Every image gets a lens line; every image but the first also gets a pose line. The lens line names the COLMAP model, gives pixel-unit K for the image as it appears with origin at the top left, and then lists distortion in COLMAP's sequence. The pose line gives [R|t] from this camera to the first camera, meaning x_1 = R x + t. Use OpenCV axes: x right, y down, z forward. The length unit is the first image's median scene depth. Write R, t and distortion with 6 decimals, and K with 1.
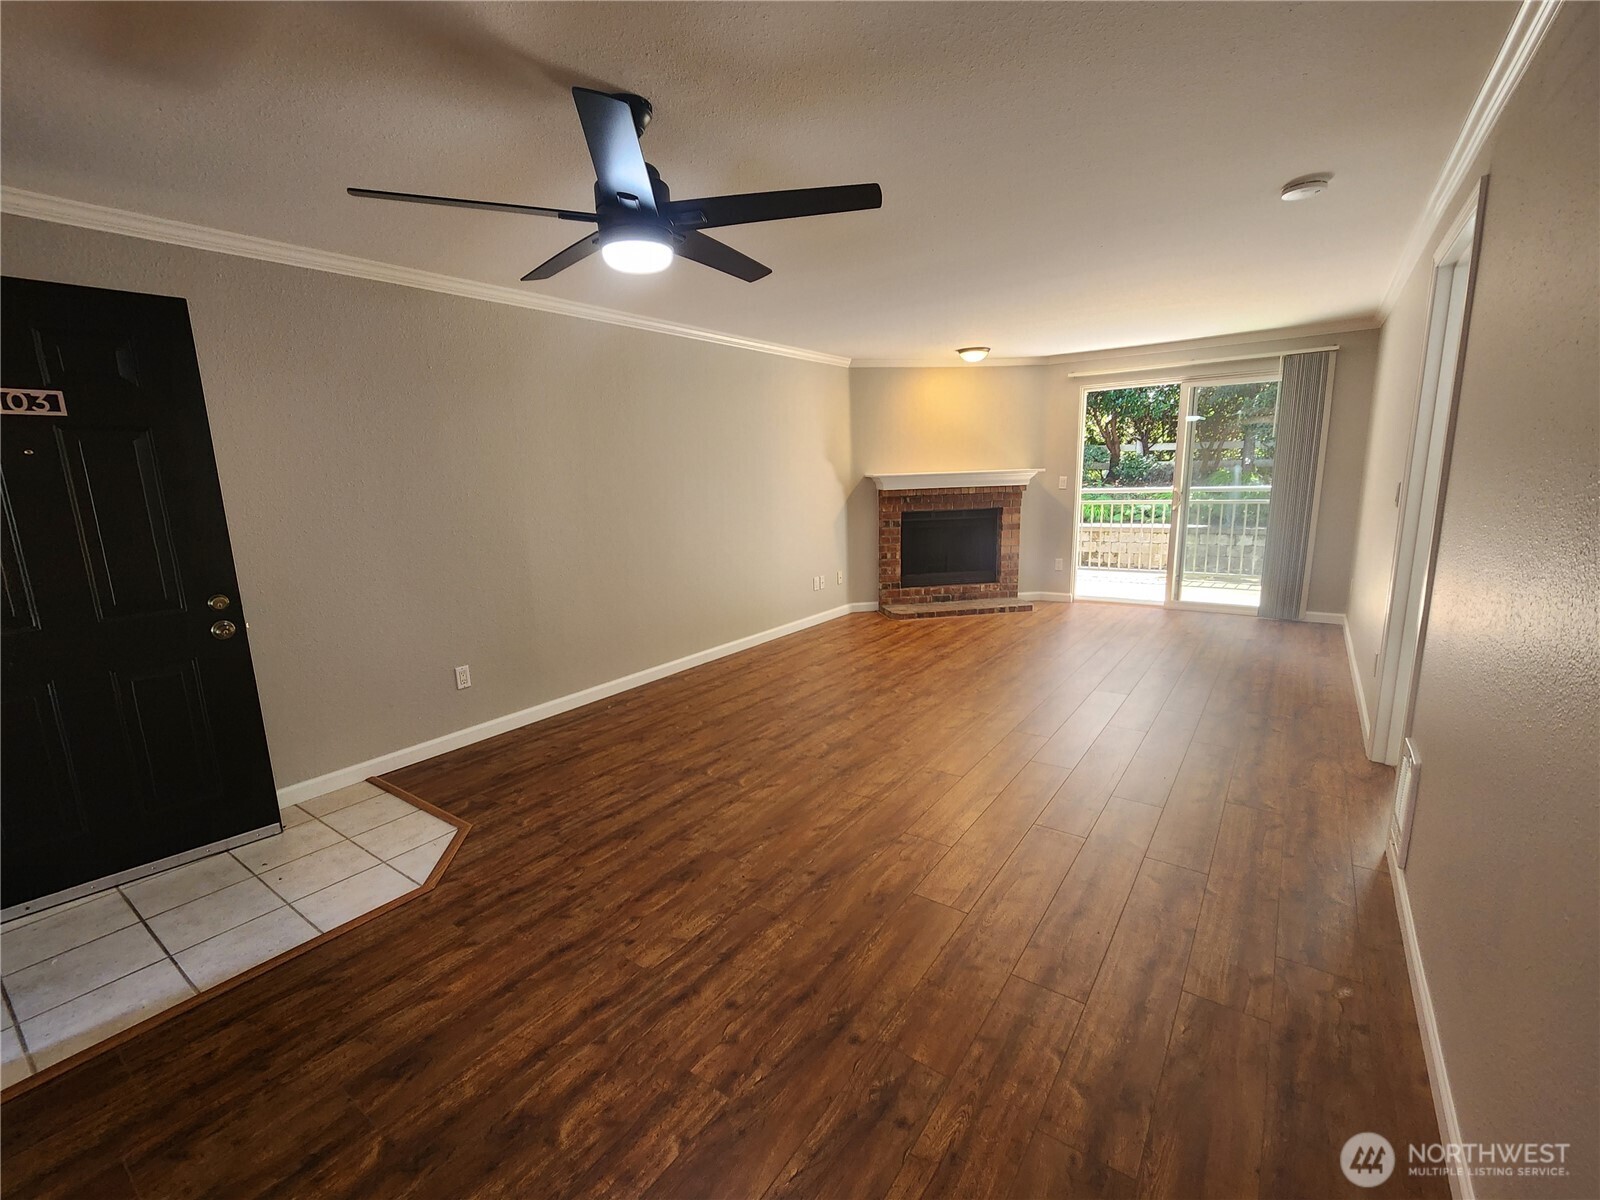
lens RADIAL K [[691.0, 0, 802.6], [0, 691.0, 614.4], [0, 0, 1]] dist [0.000426, 0.000006]
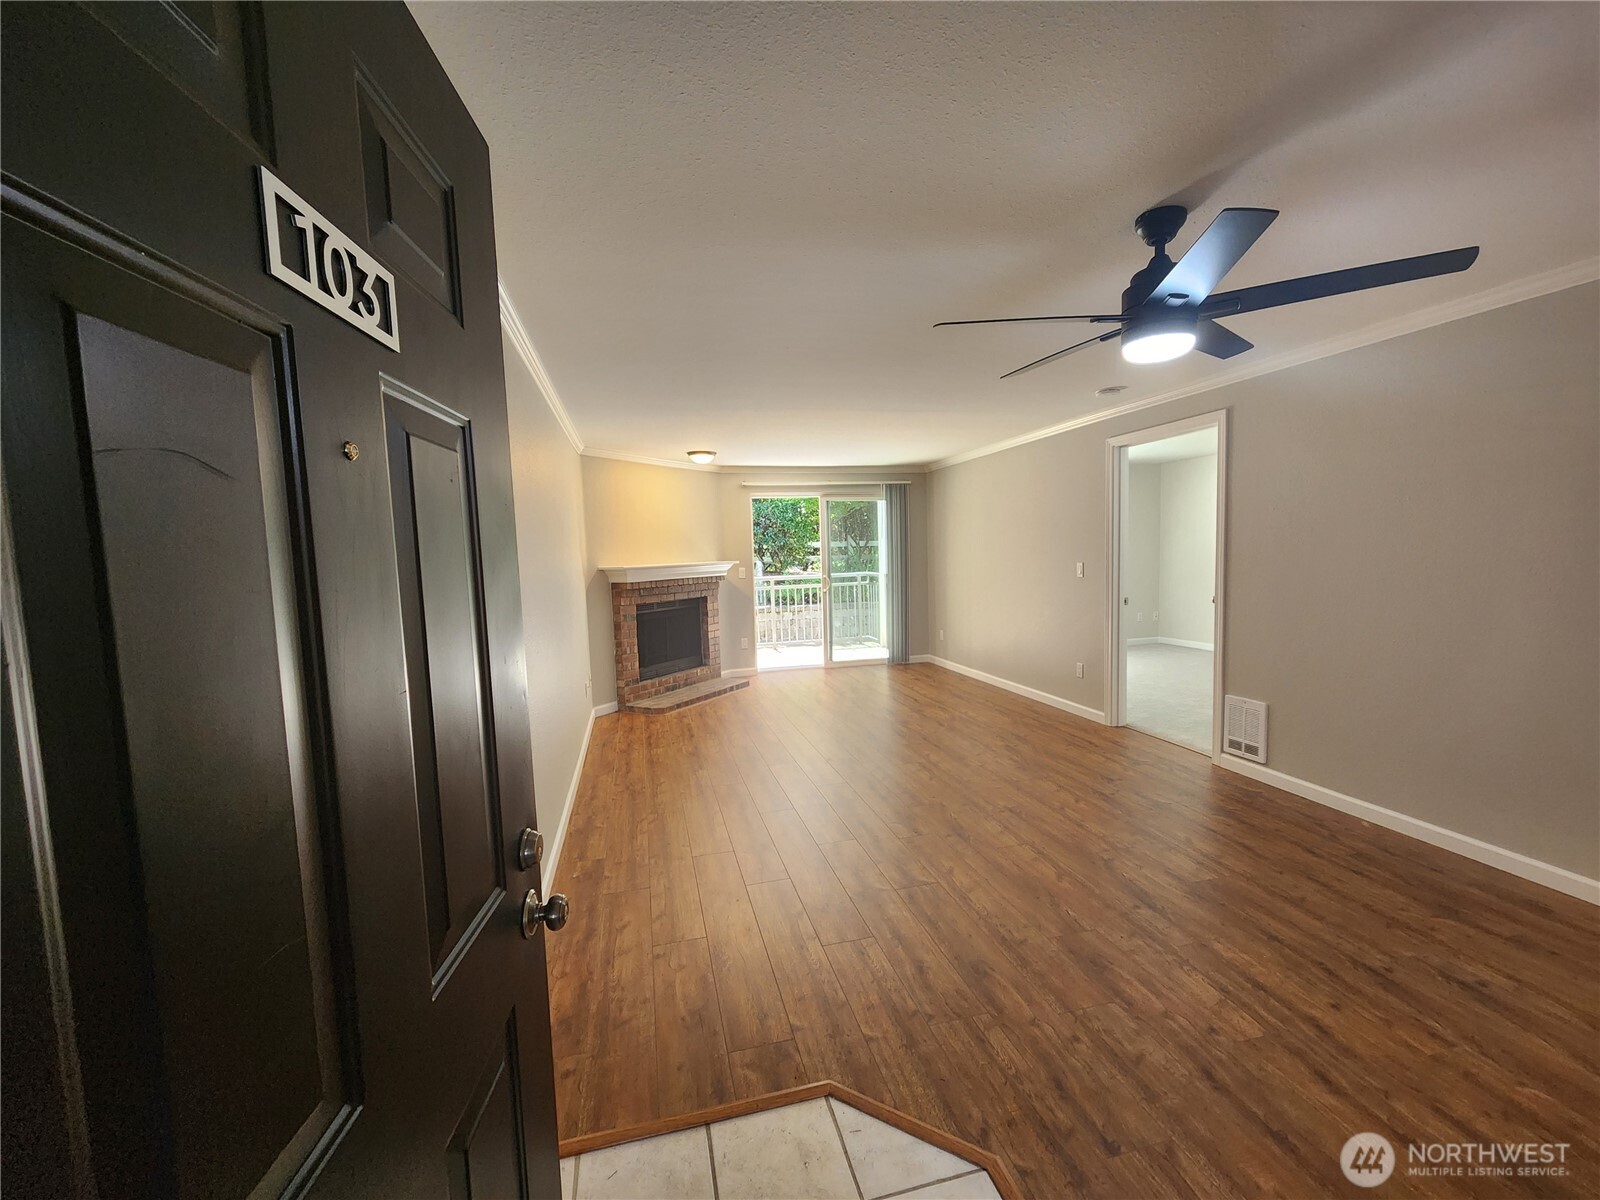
lens RADIAL K [[652.8, 0, 800.4], [0, 652.8, 605.0], [0, 0, 1]] dist [0.002245, 0.000164]
pose [[0.651781, -0.051968, 0.756625, -0.422853], [0.166135, 0.983202, -0.075585, -0.041808], [-0.739987, 0.174967, 0.649466, 0.245131]]
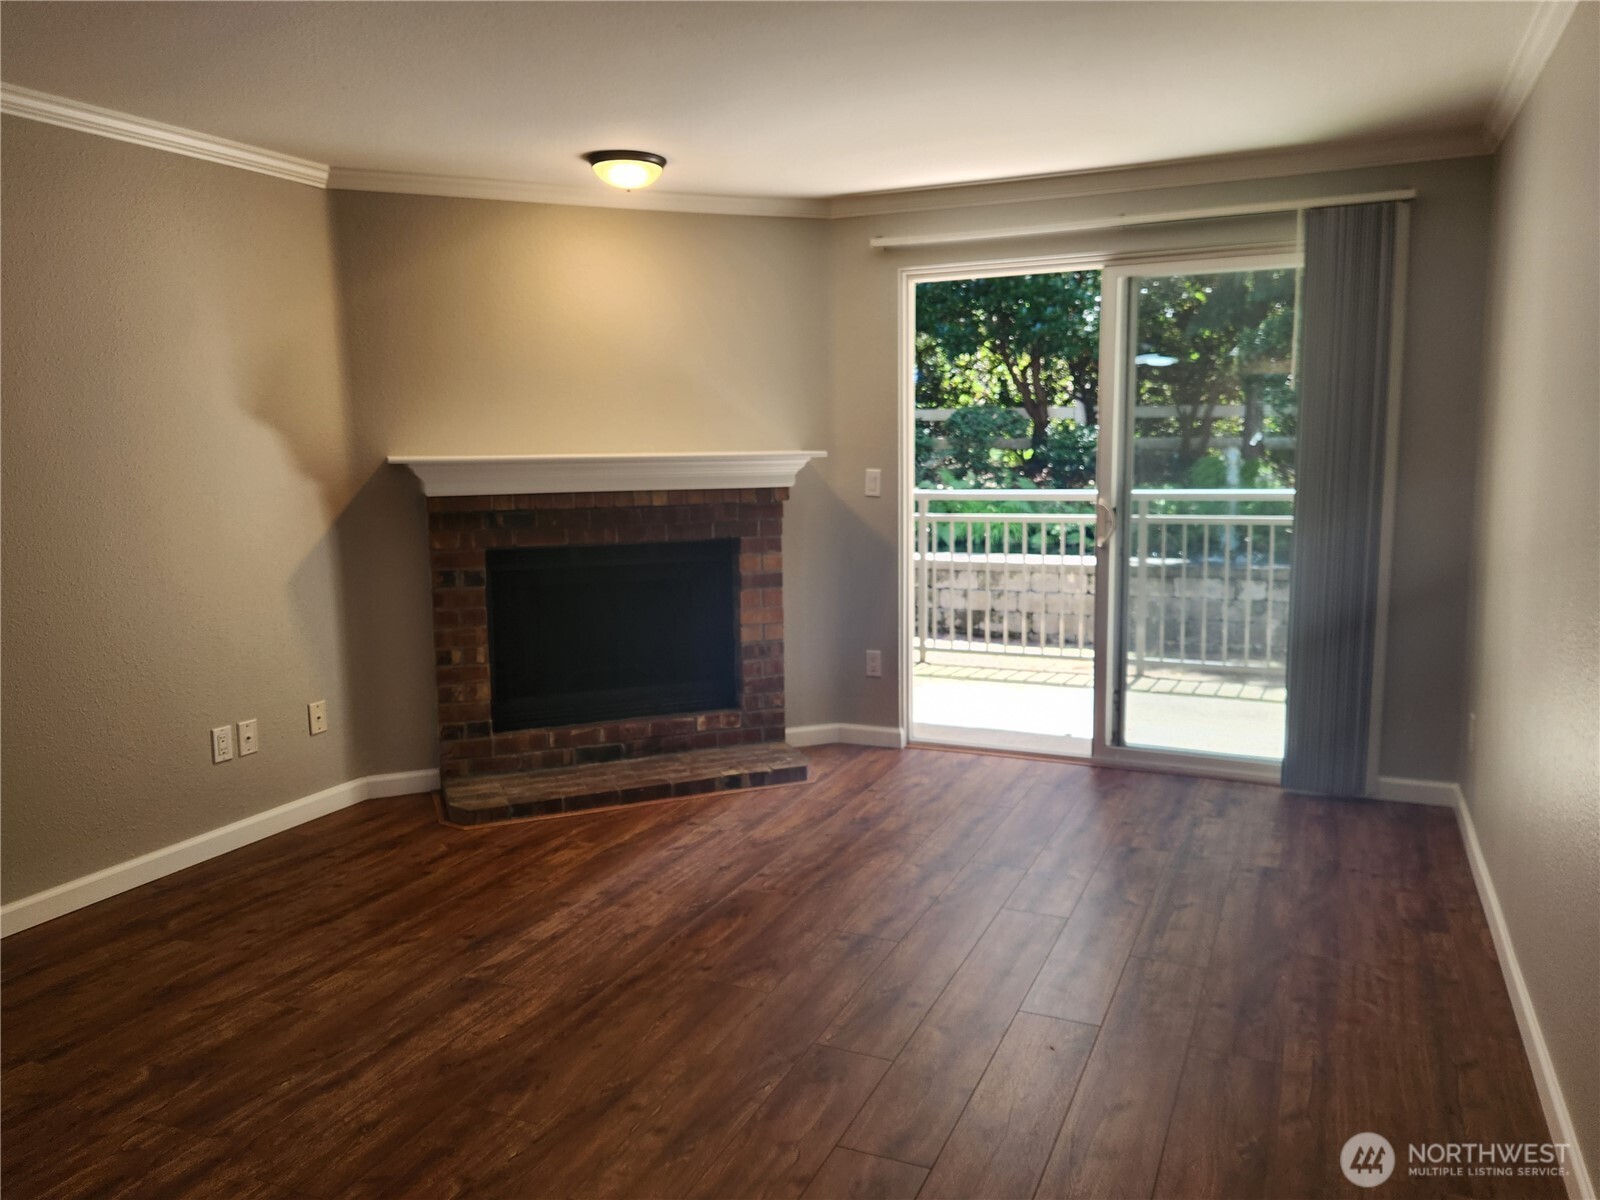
lens RADIAL K [[1146.2, 0, 832.6], [0, 1146.2, 593.4], [0, 0, 1]] dist [0.036500, -0.002254]
pose [[0.977669, -0.010172, 0.209905, 0.211333], [0.025784, 0.997087, -0.071777, -0.071951], [-0.208563, 0.075586, 0.975084, 0.313078]]
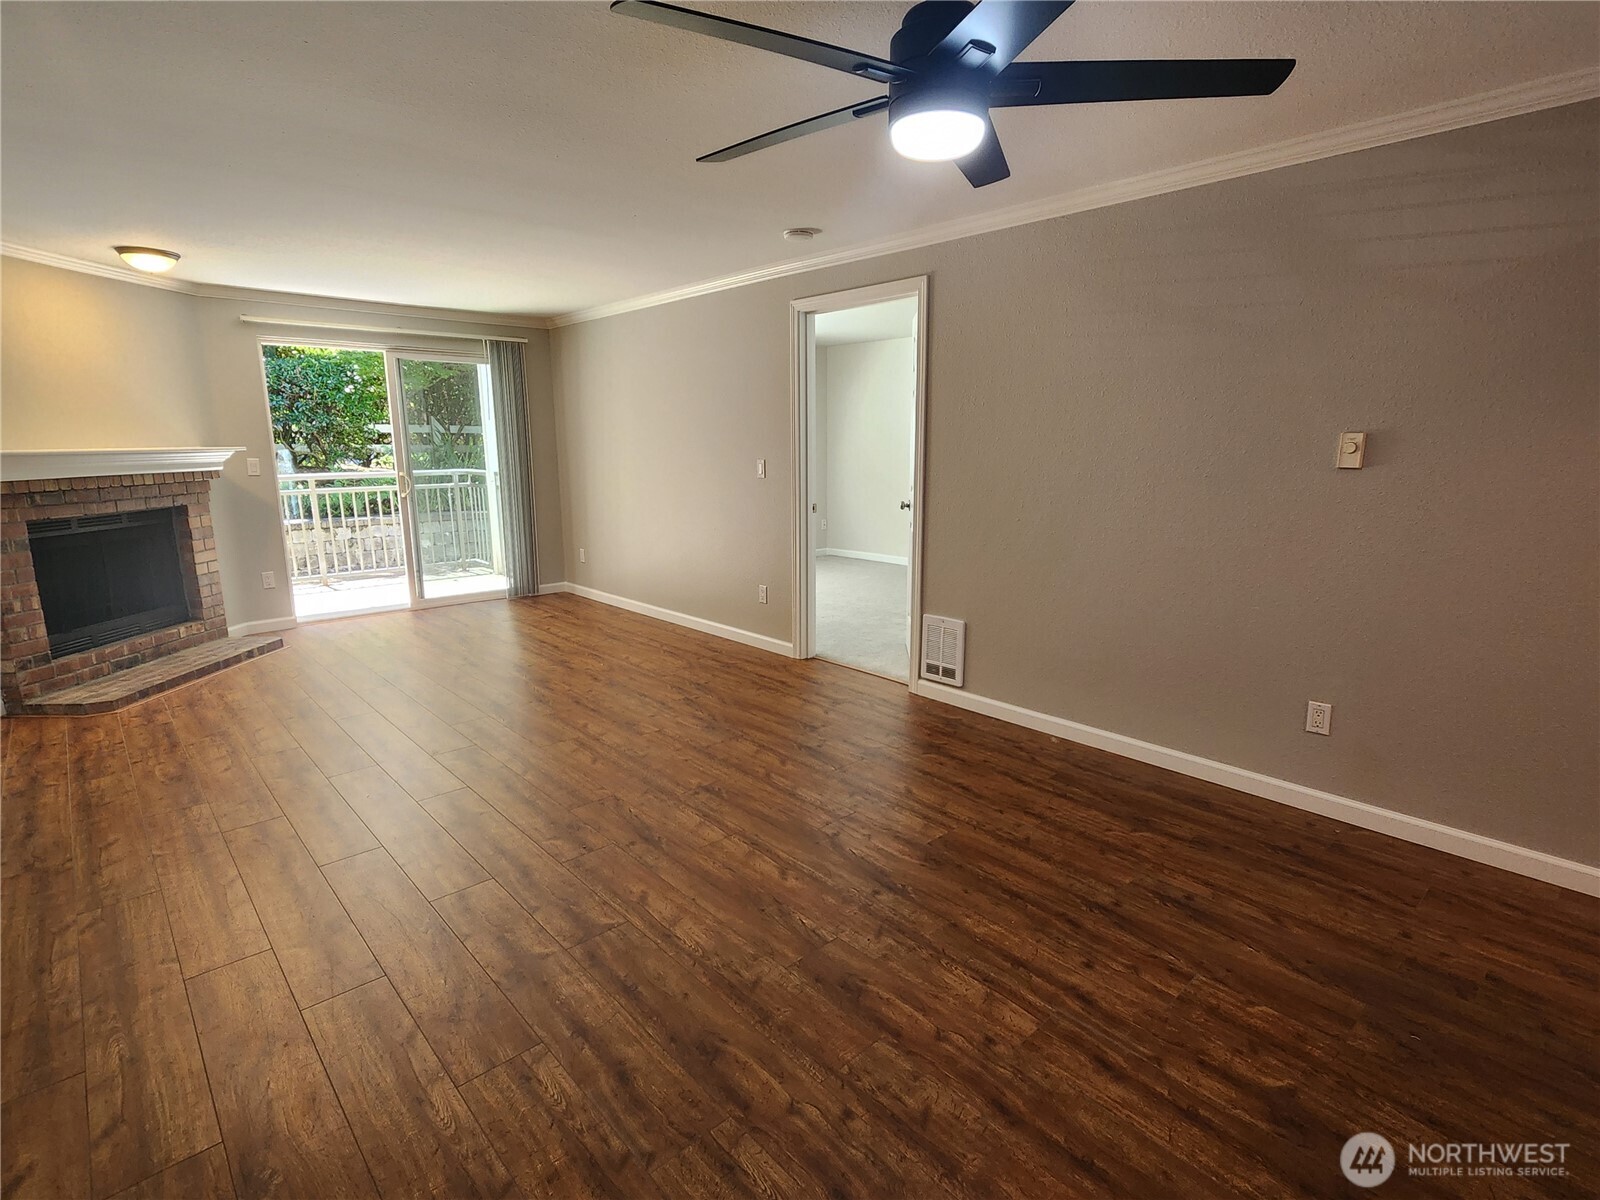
lens RADIAL K [[795.6, 0, 799.0], [0, 795.6, 607.1], [0, 0, 1]] dist [0.002494, -0.000914]
pose [[0.208968, -0.171900, 0.962696, -0.355643], [0.194761, 0.972024, 0.131290, -0.050960], [-0.958332, 0.160060, 0.236601, 0.306082]]
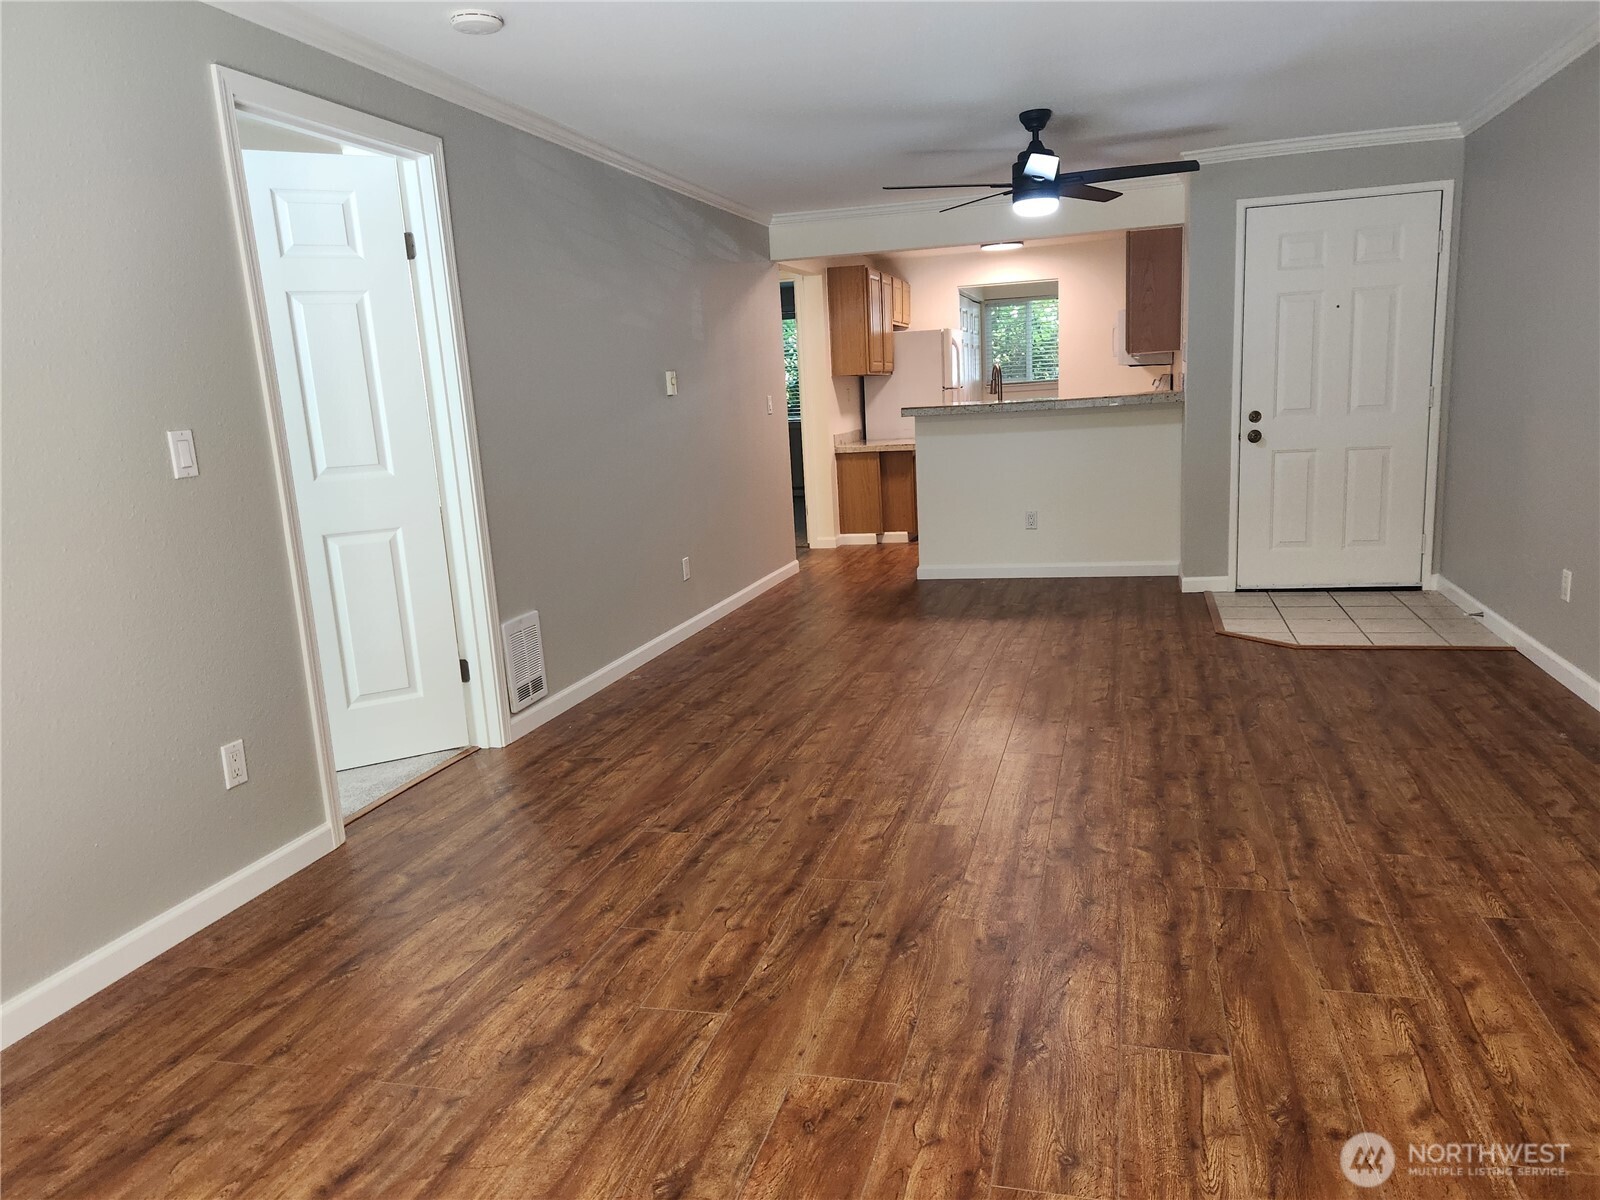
lens RADIAL K [[1146.2, 0, 832.6], [0, 1146.2, 593.4], [0, 0, 1]] dist [0.036500, -0.002254]
pose [[-0.929057, 0.145585, -0.340086, 0.368156], [0.008740, 0.927689, 0.373252, -0.210068], [0.369834, 0.343800, -0.863148, 1.031803]]
